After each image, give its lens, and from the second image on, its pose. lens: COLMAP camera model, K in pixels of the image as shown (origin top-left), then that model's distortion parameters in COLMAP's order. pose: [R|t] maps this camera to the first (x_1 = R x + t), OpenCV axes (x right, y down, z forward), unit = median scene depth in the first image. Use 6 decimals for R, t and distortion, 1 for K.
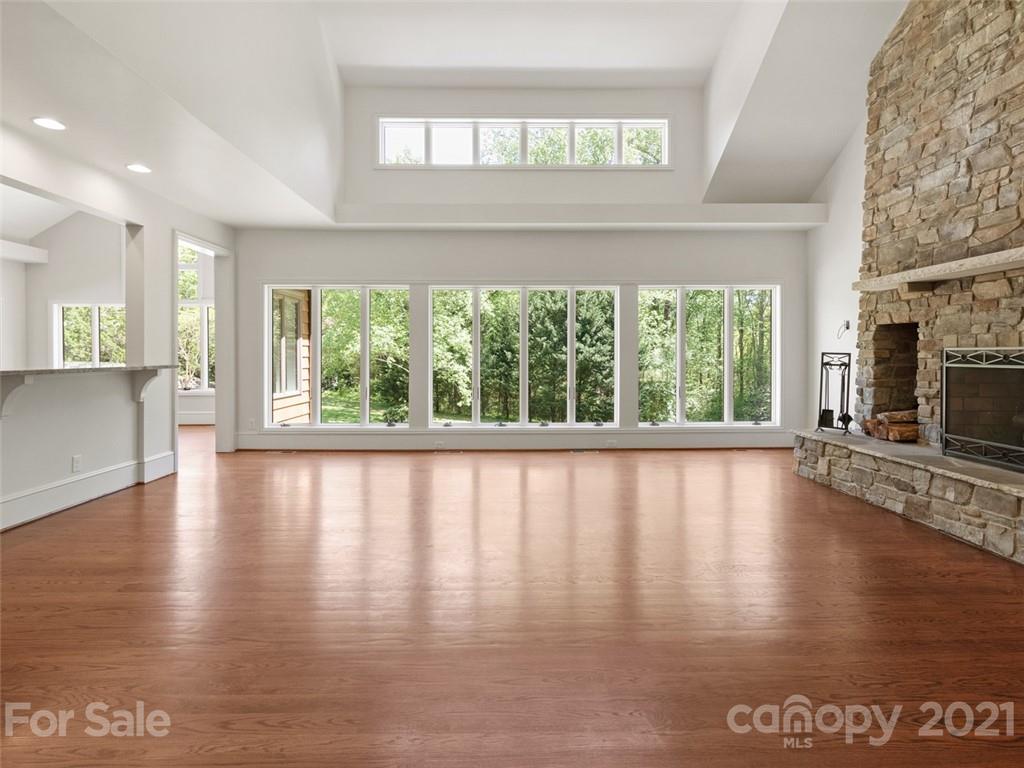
lens RADIAL K [[535.6, 0, 492.3], [0, 535.6, 360.2], [0, 0, 1]] dist [0.002848, 0.000265]
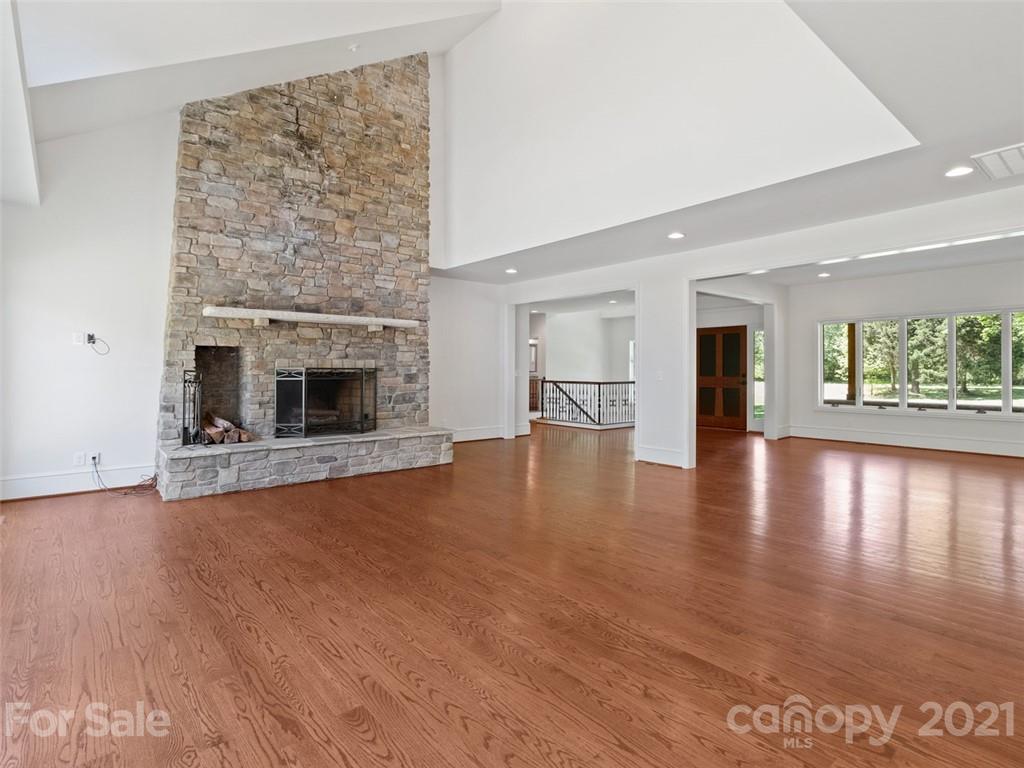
lens RADIAL K [[535.6, 0, 510.5], [0, 535.6, 365.2], [0, 0, 1]] dist [0.002848, 0.000265]
pose [[-0.663863, -0.003540, 0.747846, -0.596374], [-0.000970, 0.999992, 0.003872, -0.031792], [-0.747853, 0.001845, -0.663861, 1.358383]]
